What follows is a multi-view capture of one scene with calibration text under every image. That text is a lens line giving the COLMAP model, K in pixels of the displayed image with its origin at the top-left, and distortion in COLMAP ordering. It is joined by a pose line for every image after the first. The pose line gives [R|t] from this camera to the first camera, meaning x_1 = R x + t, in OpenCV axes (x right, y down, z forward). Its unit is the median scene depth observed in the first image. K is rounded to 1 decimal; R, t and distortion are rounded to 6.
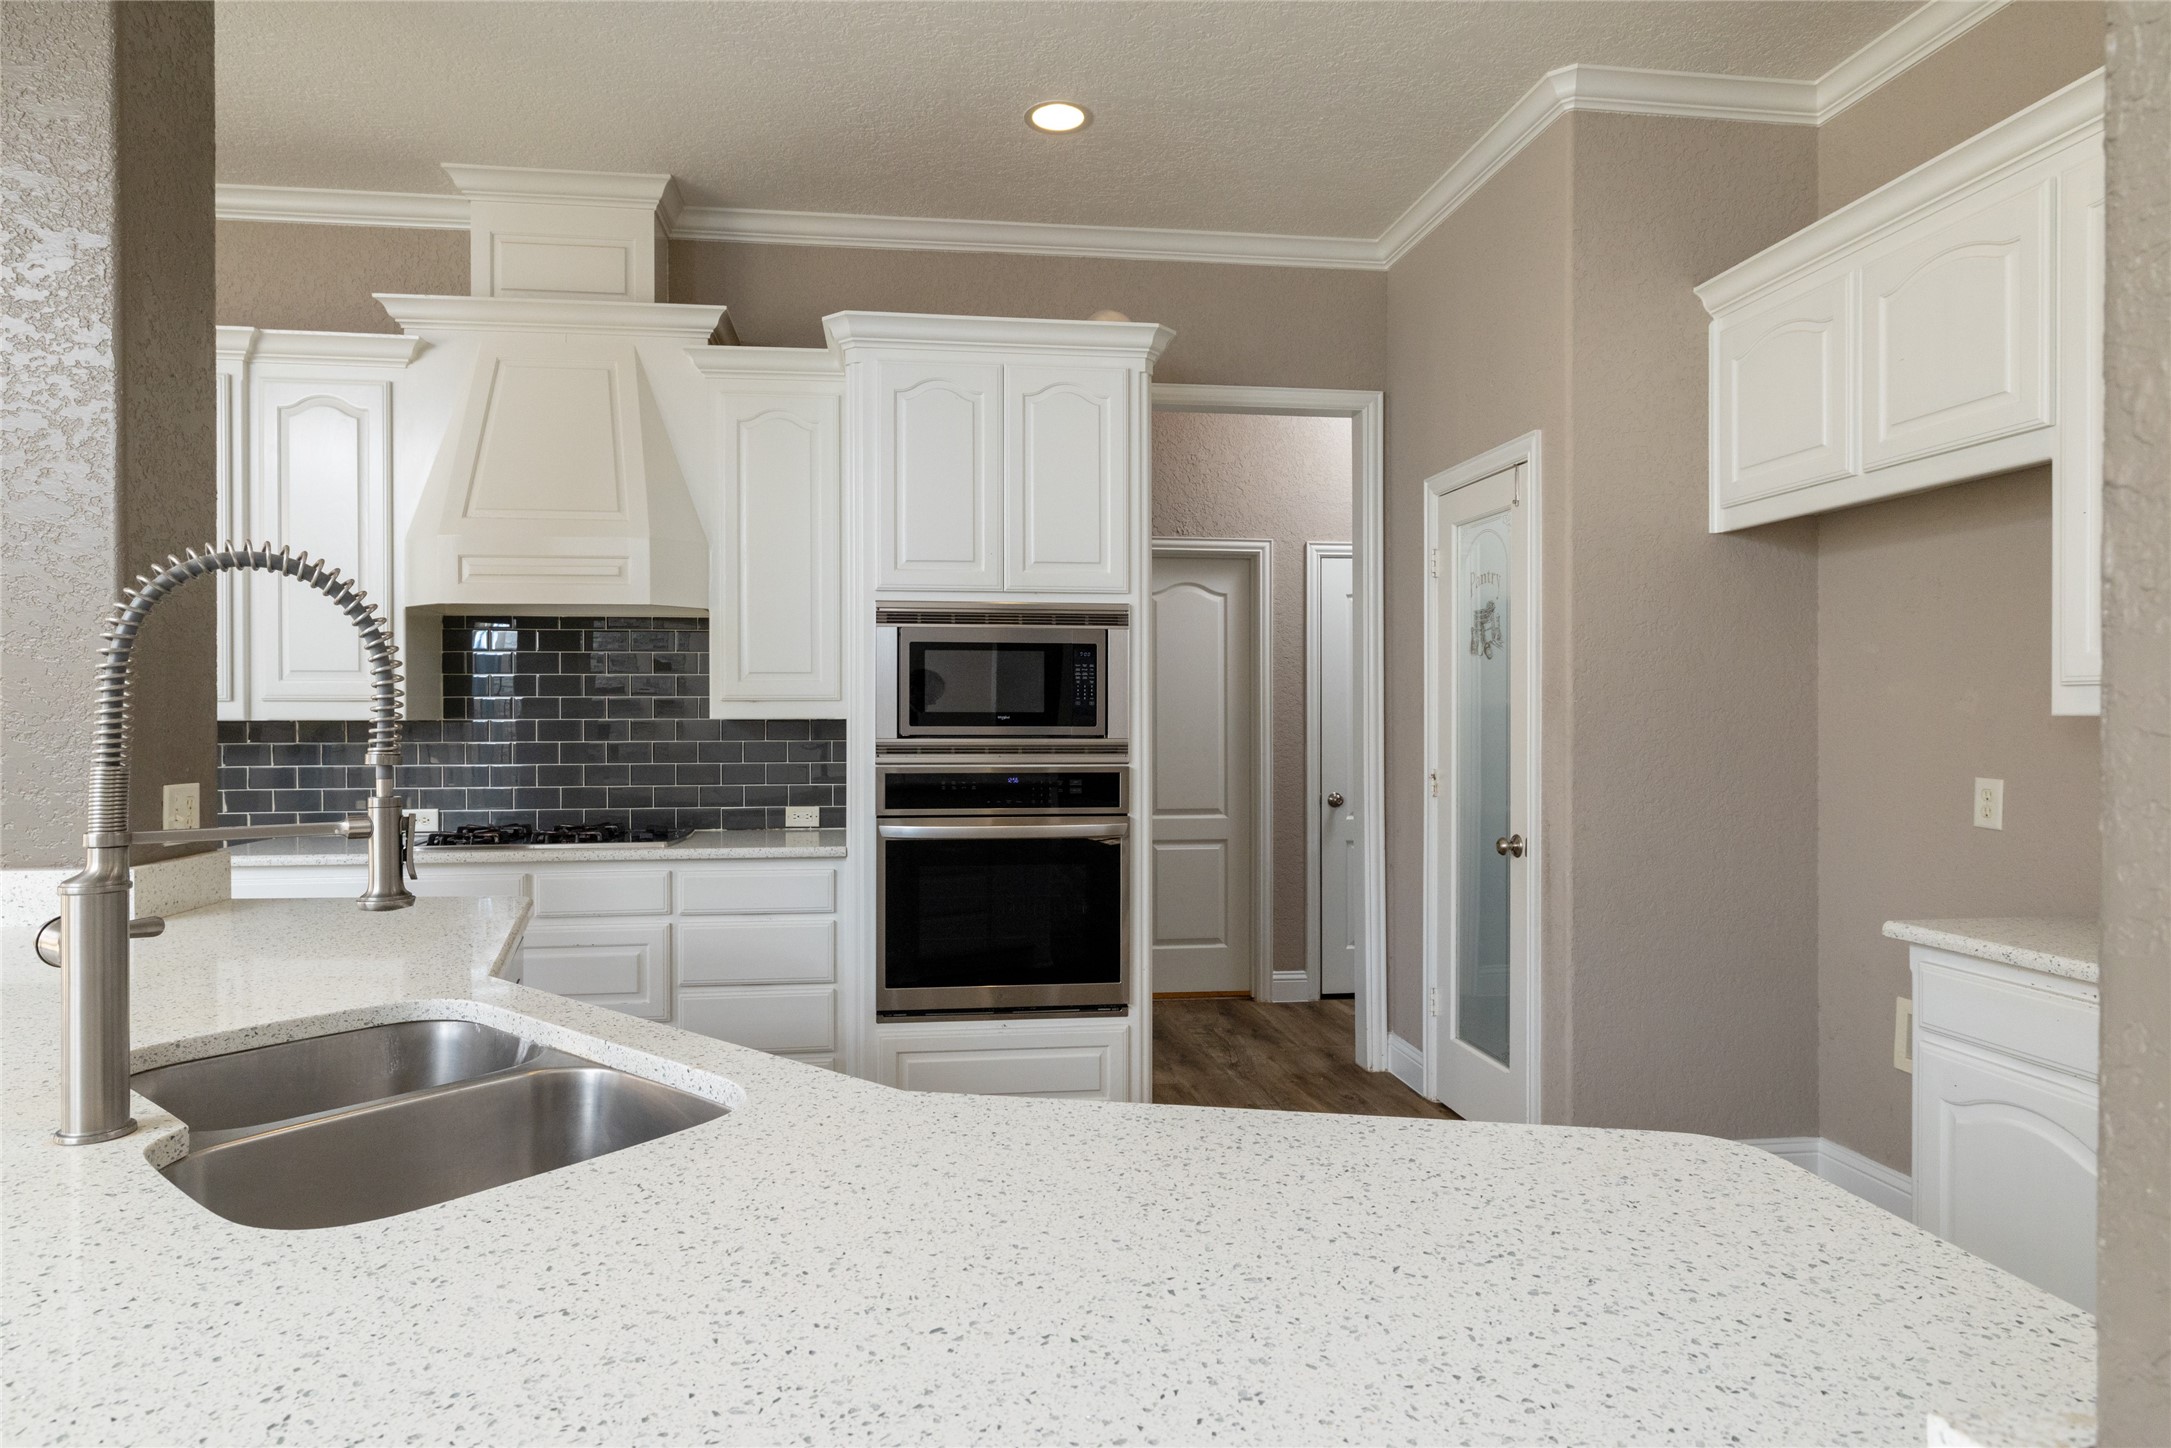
lens RADIAL K [[1226.3, 0, 1050.6], [0, 1226.3, 725.0], [0, 0, 1]] dist [-0.004203, -0.000155]
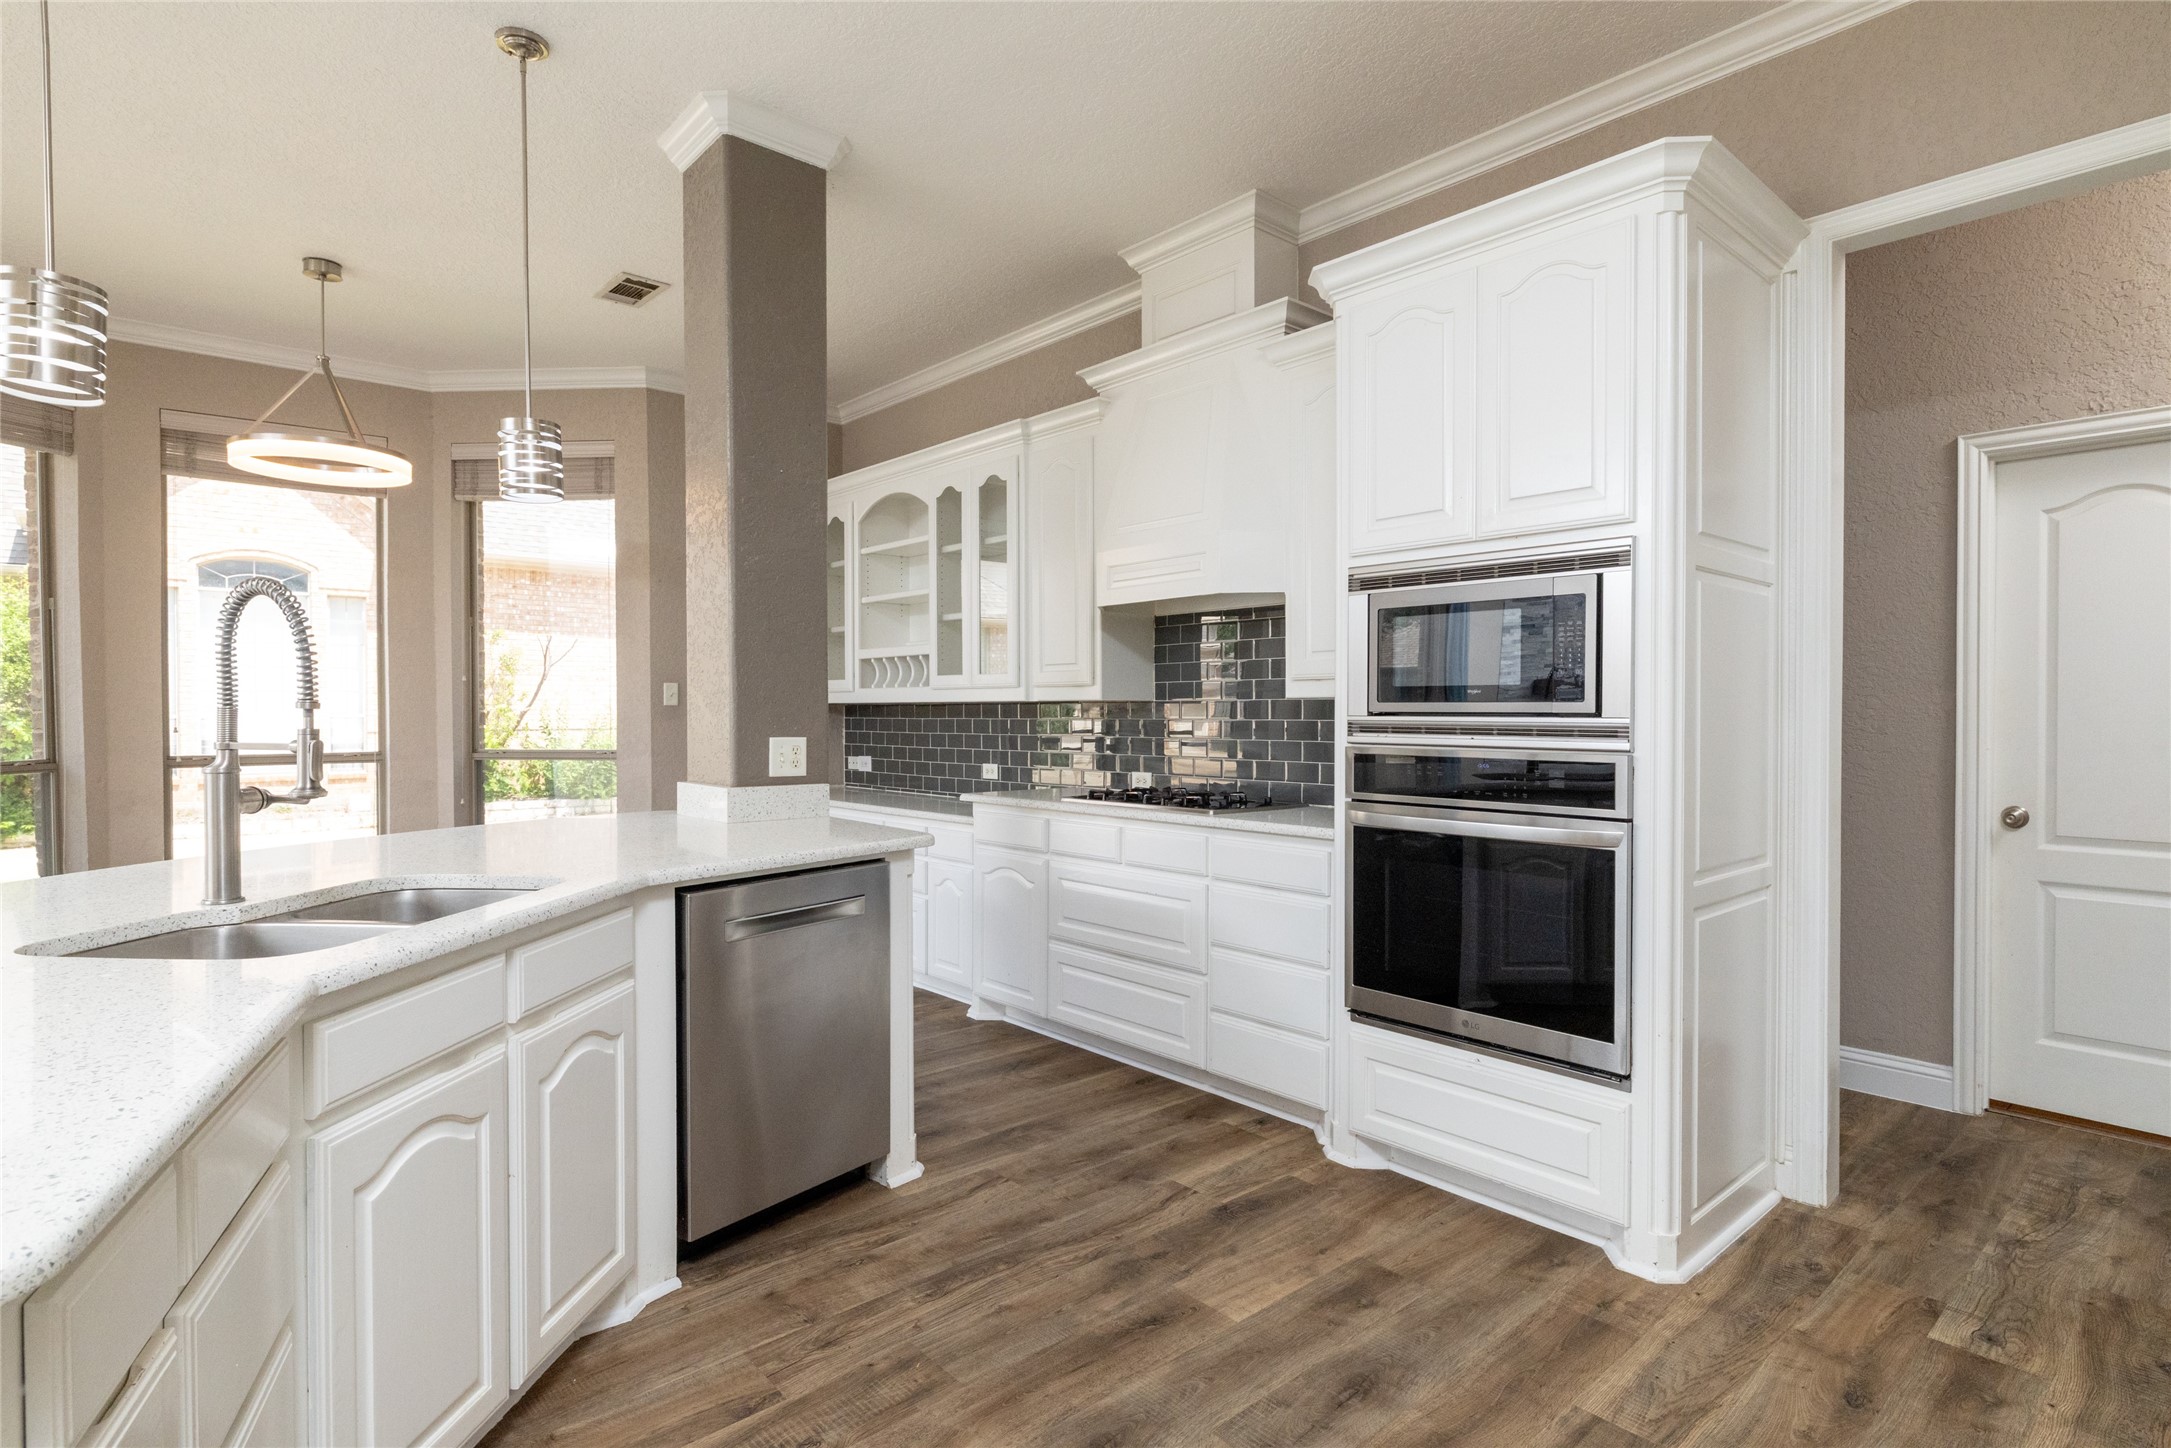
lens RADIAL K [[1106.5, 0, 1085.5], [0, 1106.5, 724.0], [0, 0, 1]] dist [-0.002203, 0.000388]
pose [[0.560399, 0.010639, -0.828155, 0.432559], [-0.004826, 0.999942, 0.009580, 0.009886], [0.828209, -0.001372, 0.560418, 0.355751]]
